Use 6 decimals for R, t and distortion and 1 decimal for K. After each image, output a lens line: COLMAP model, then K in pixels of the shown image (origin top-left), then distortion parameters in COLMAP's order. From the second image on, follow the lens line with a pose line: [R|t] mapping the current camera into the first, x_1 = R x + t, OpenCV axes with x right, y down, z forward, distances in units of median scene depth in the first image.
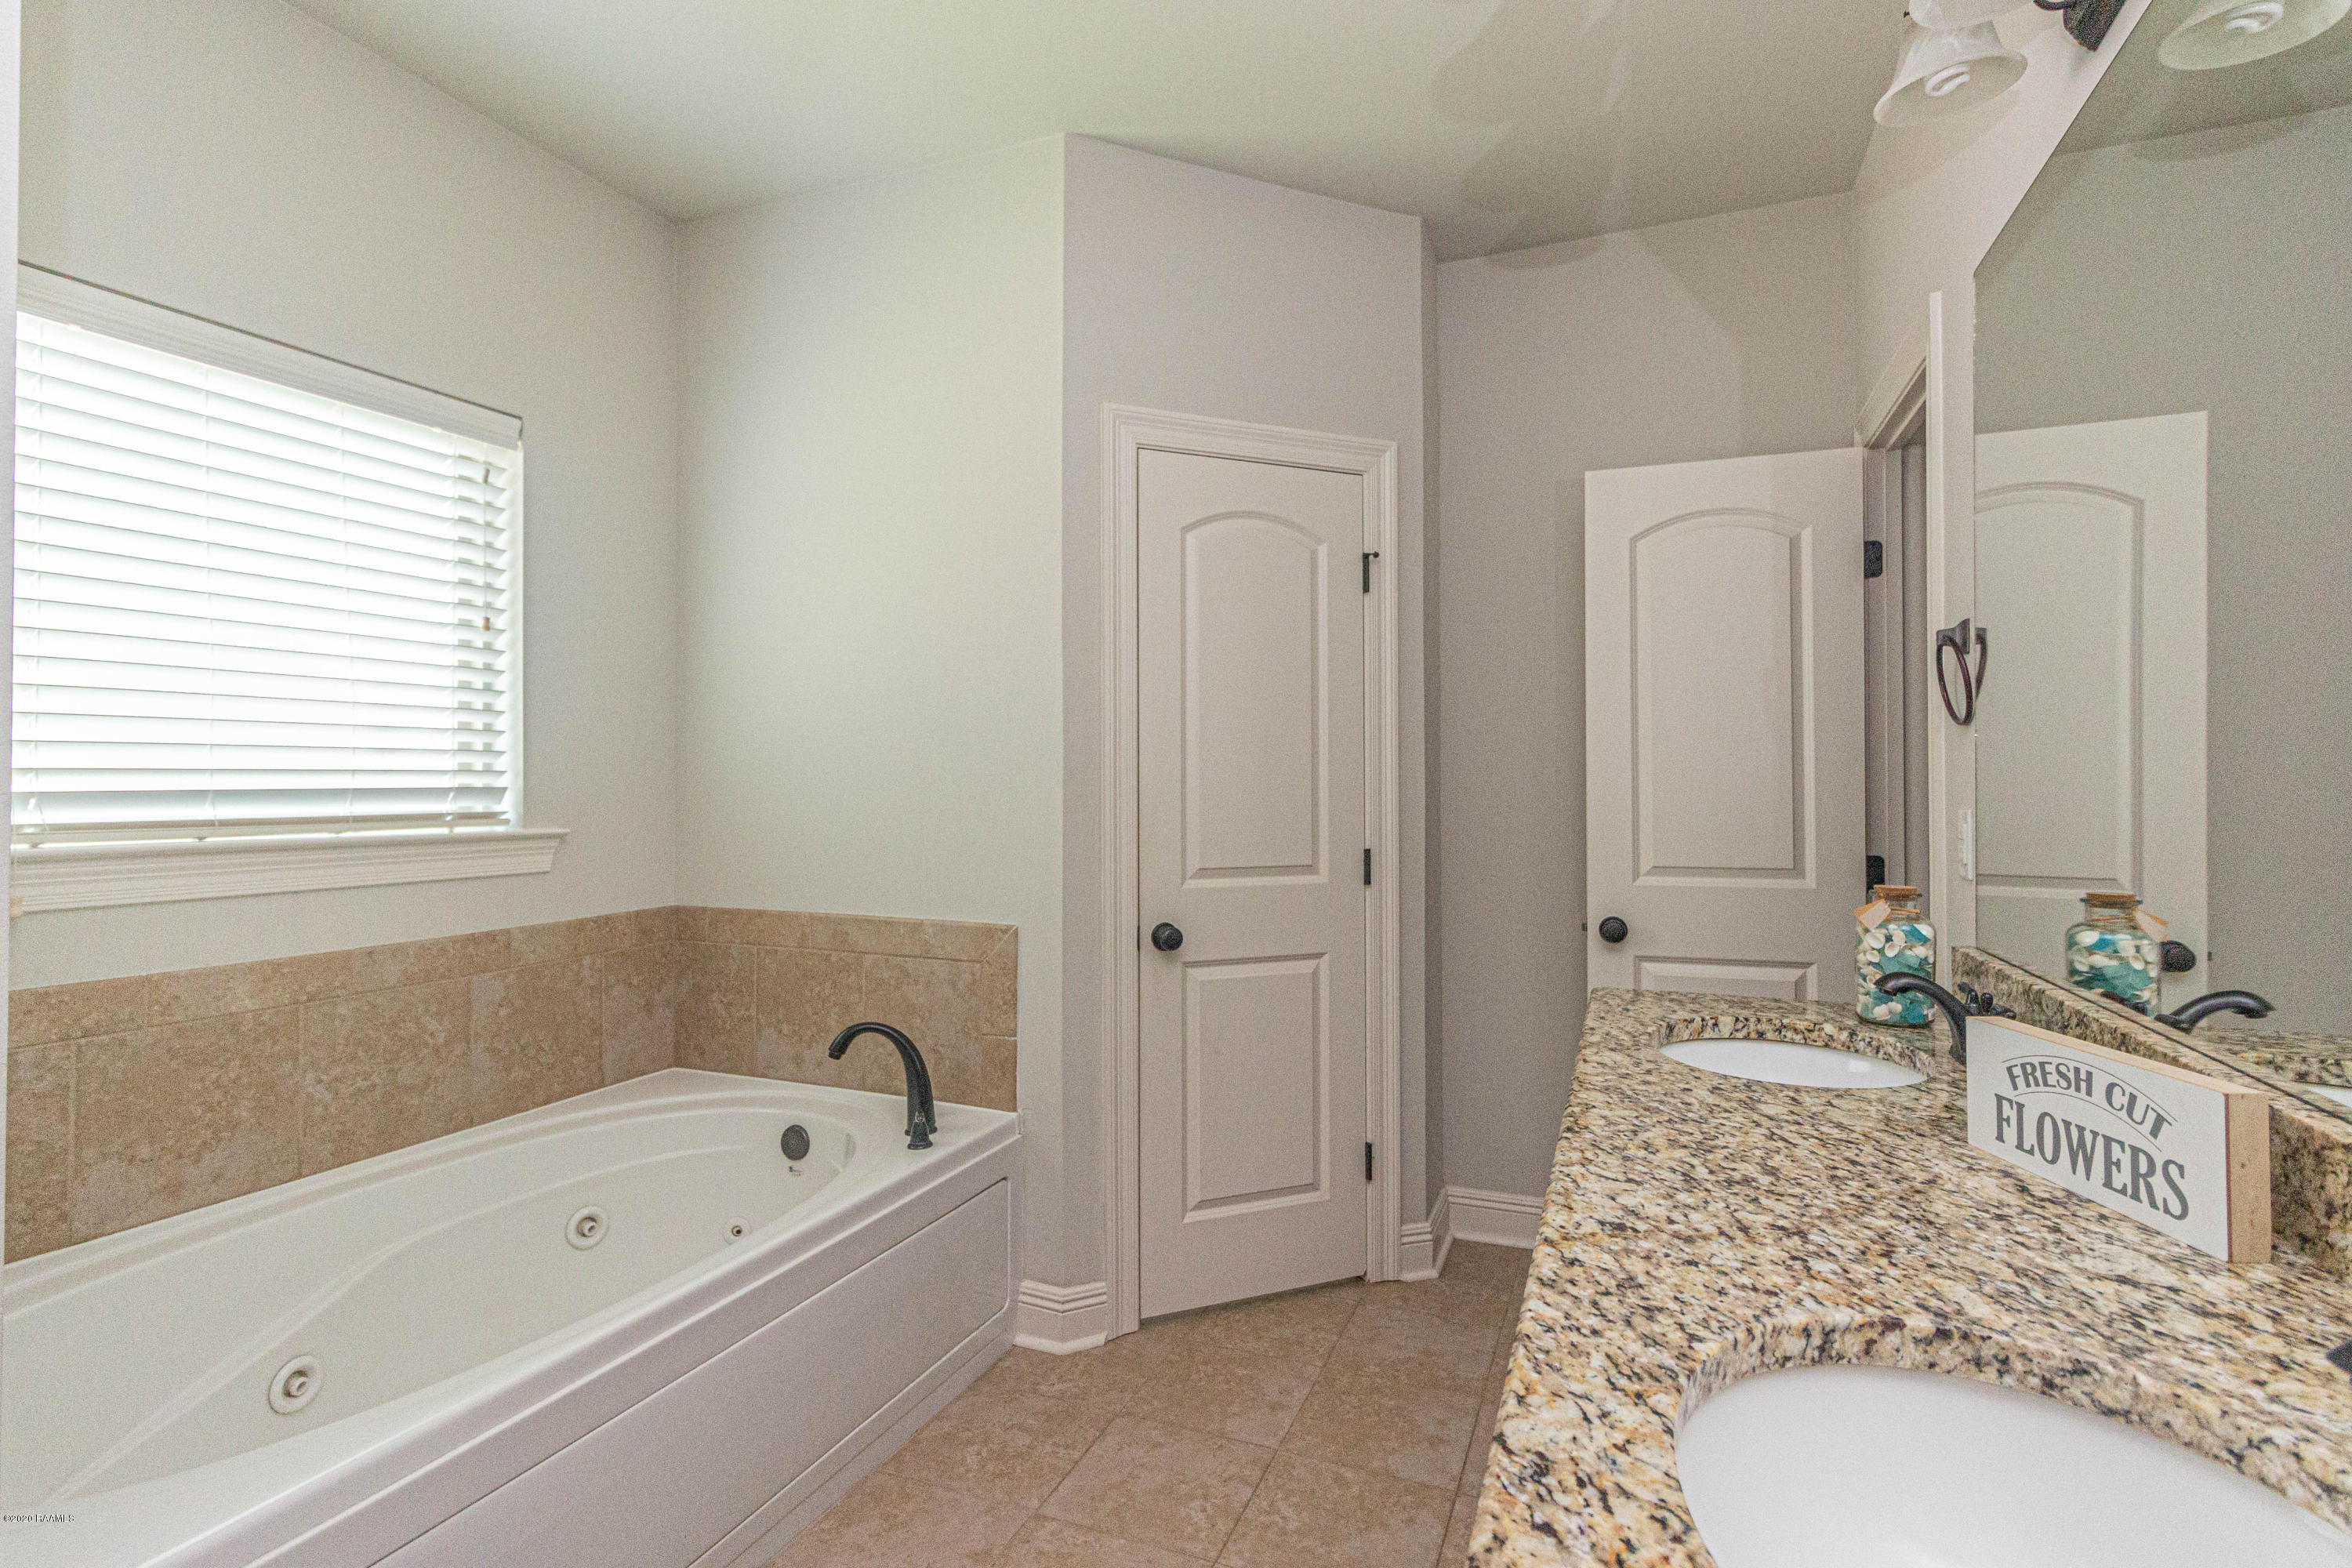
lens RADIAL K [[1146.0, 0, 1170.1], [0, 1146.0, 790.5], [0, 0, 1]] dist [0.008496, -0.000684]
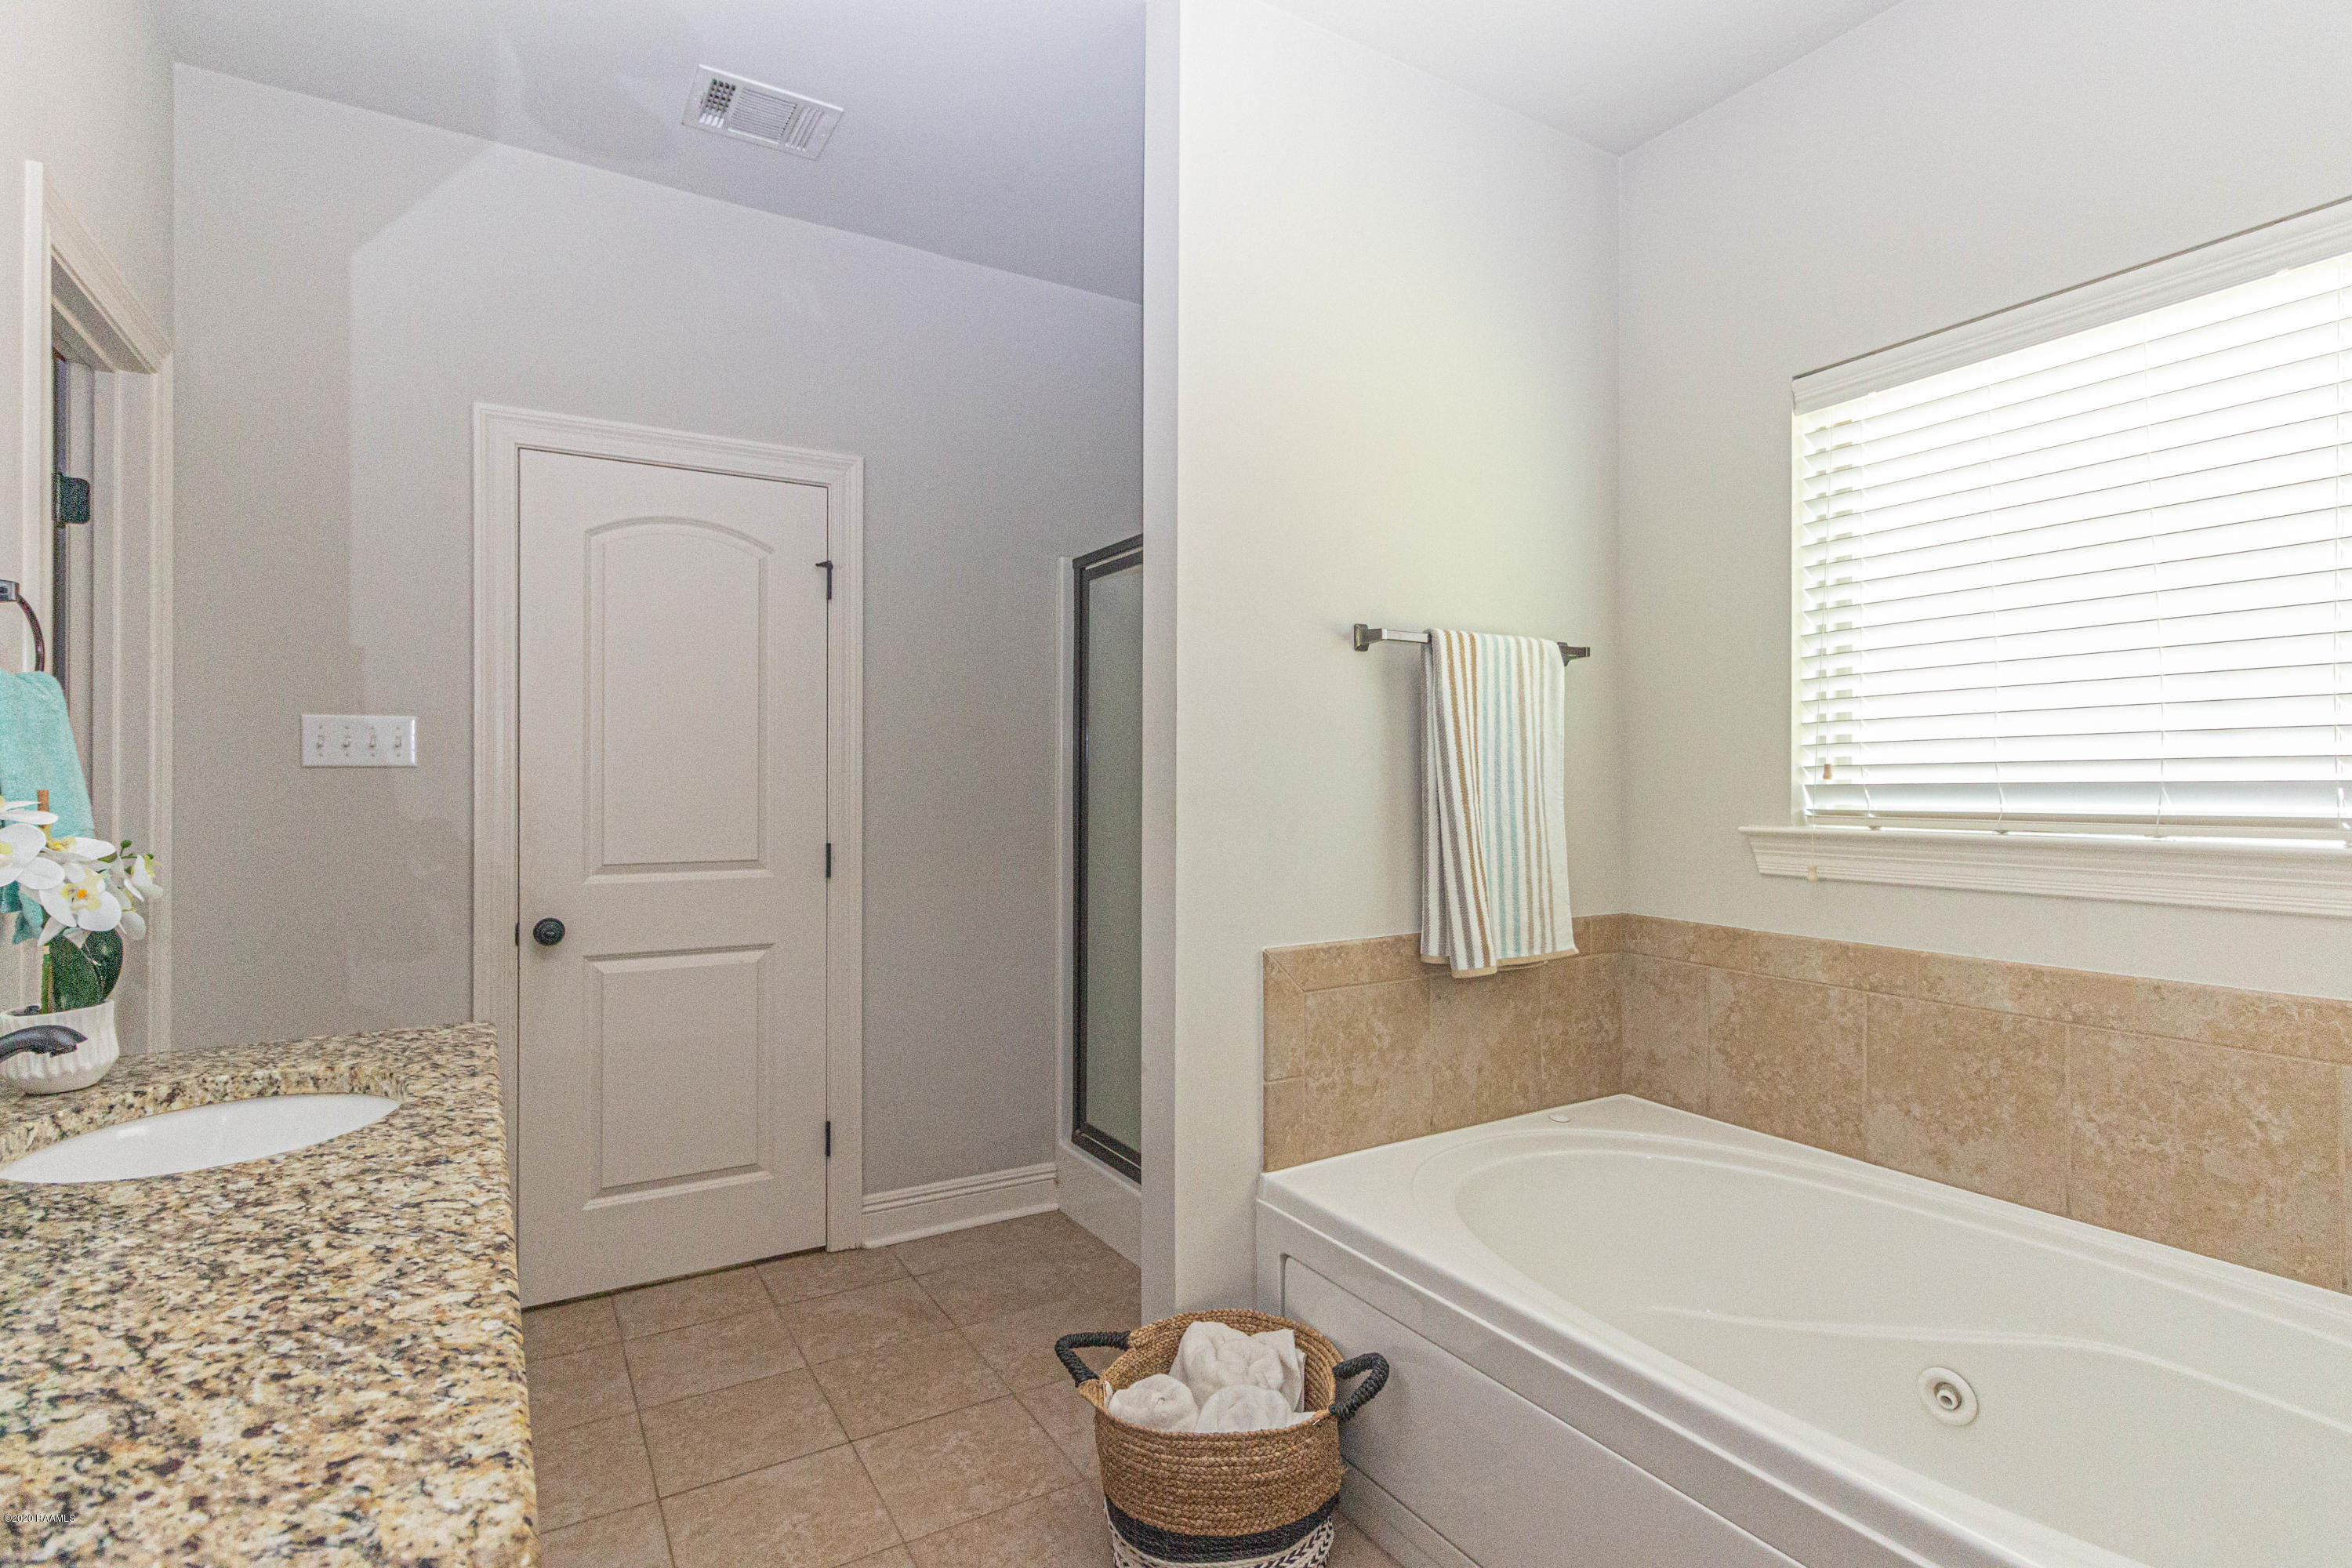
lens RADIAL K [[1146.0, 0, 1189.9], [0, 1146.0, 770.6], [0, 0, 1]] dist [0.008496, -0.000684]
pose [[-0.588341, -0.004394, -0.808601, 0.744874], [-0.001426, 0.999989, -0.004397, -0.012808], [0.808611, -0.001434, -0.588341, 1.945184]]
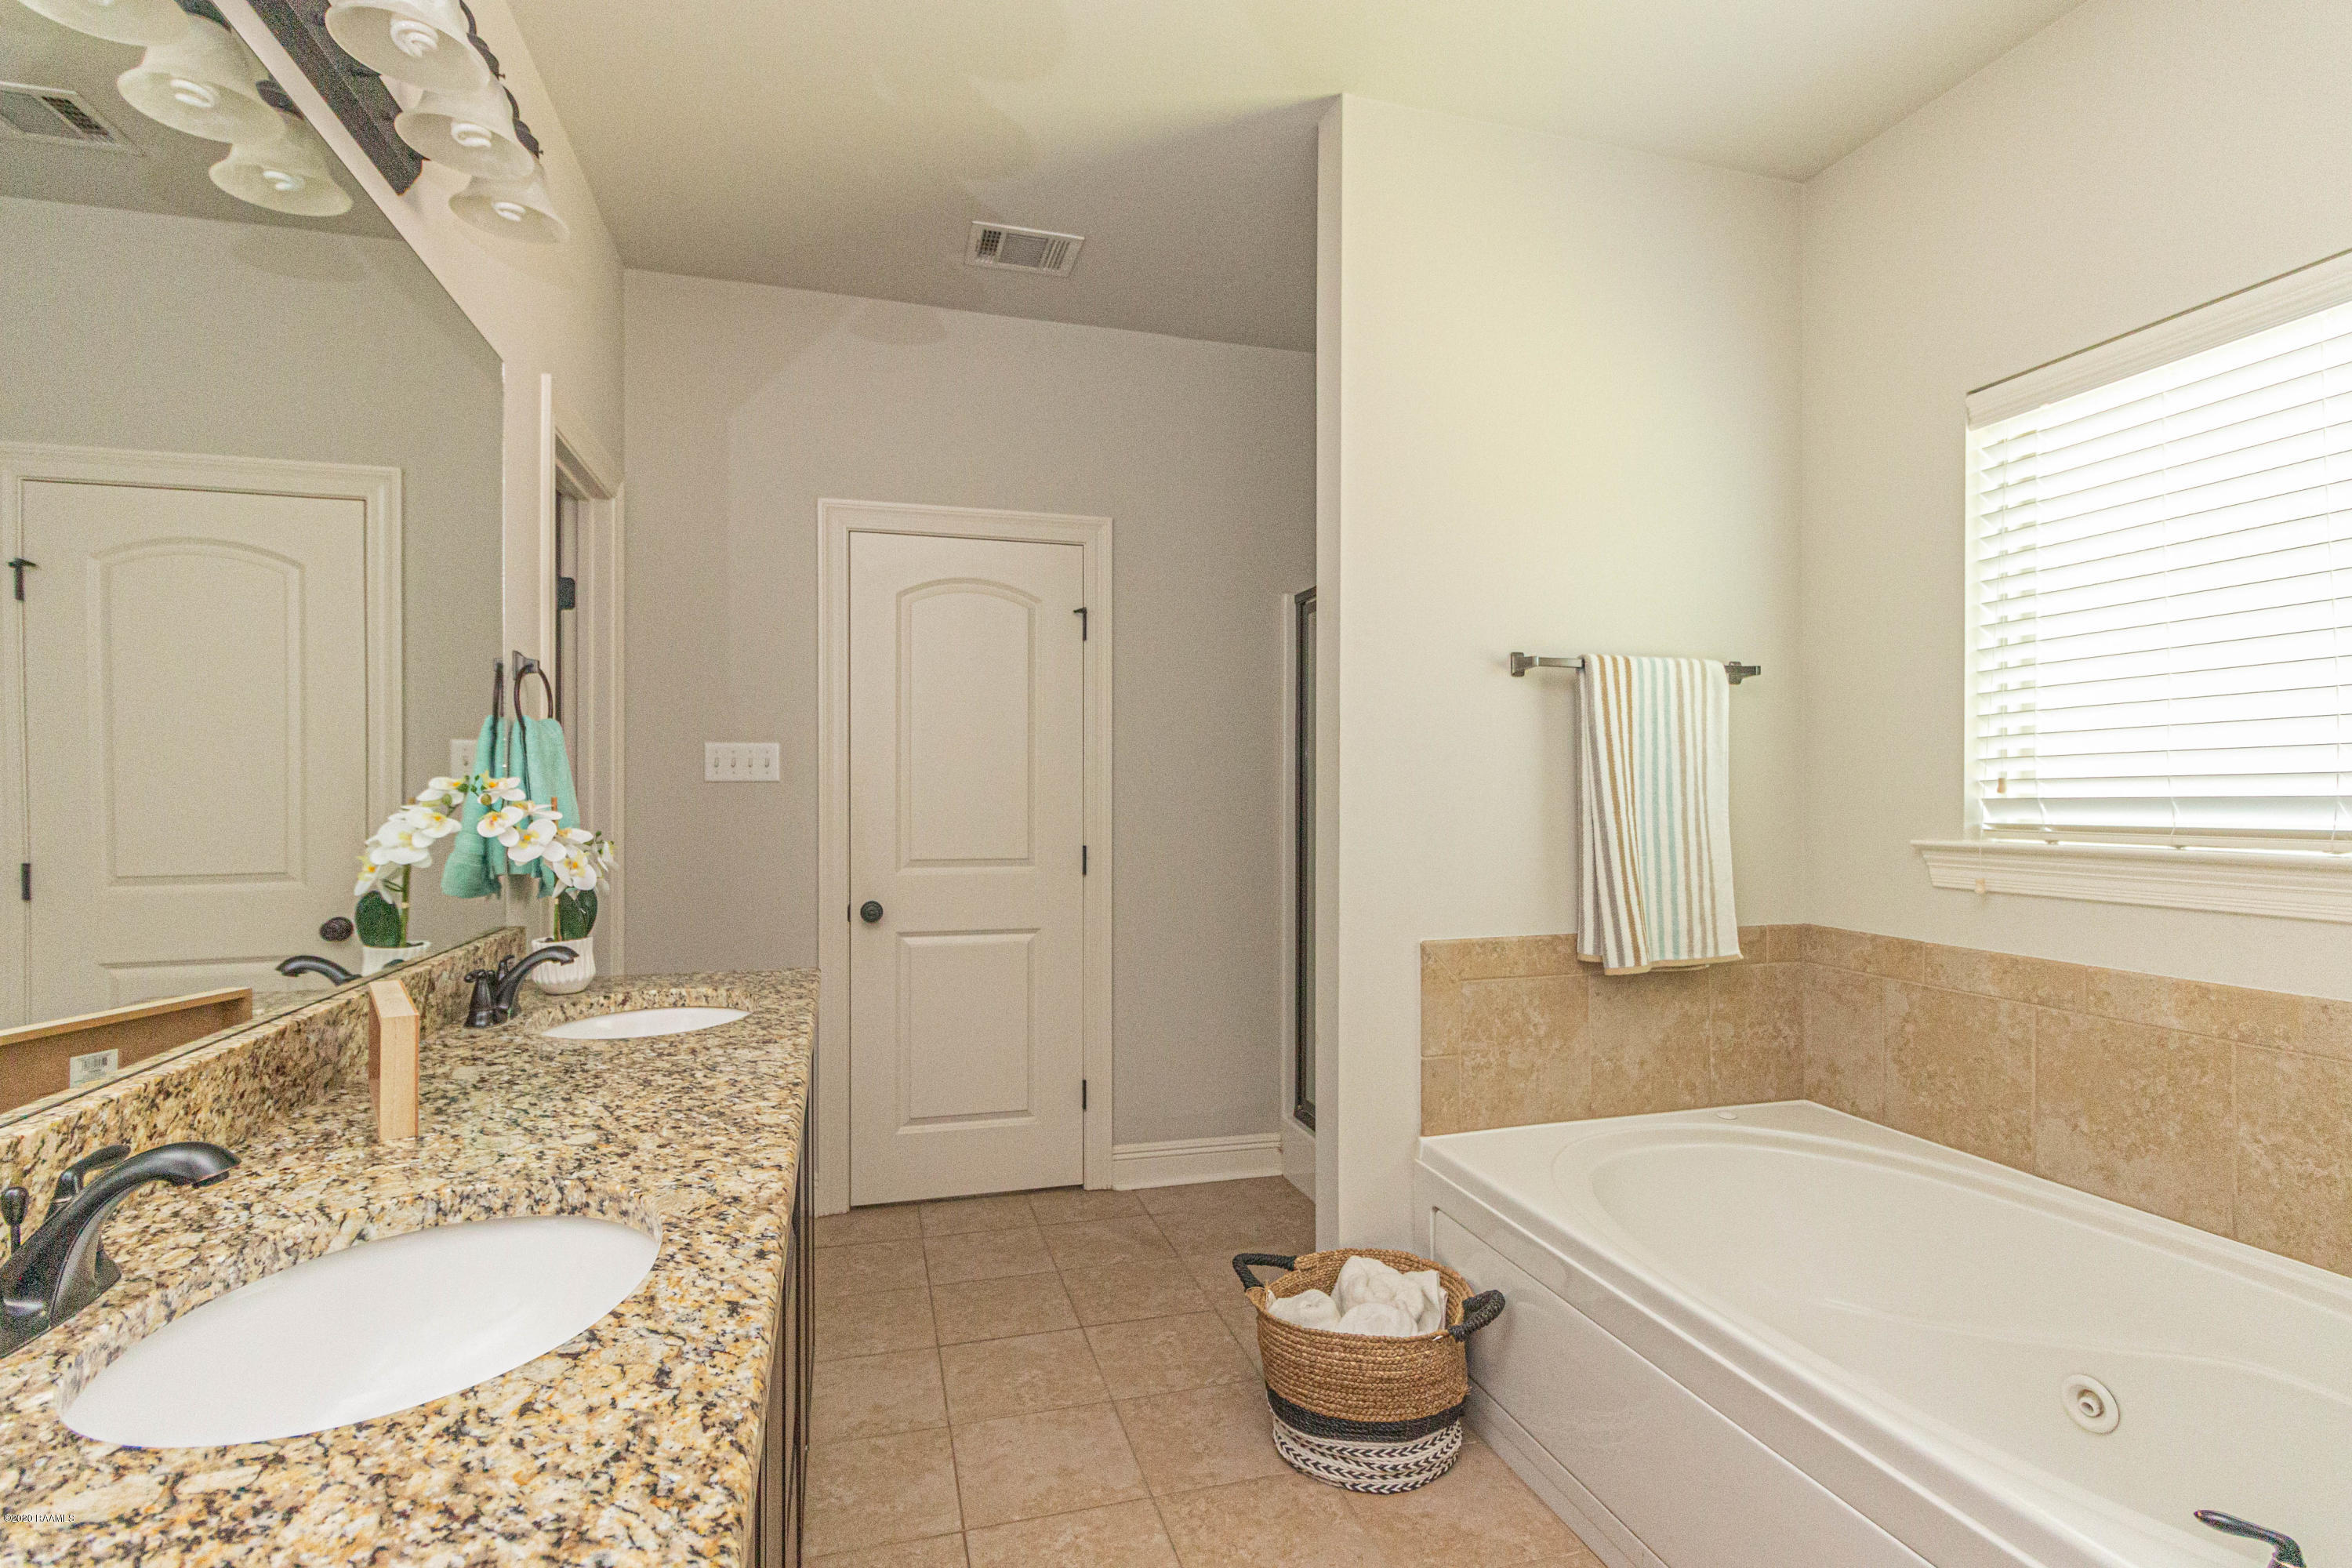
lens RADIAL K [[1146.0, 0, 1190.5], [0, 1146.0, 789.7], [0, 0, 1]] dist [0.008496, -0.000684]
pose [[-0.779586, -0.001399, -0.626294, 0.834321], [-0.002552, 0.999996, 0.000944, -0.012183], [0.626291, 0.002334, -0.779586, 2.349796]]
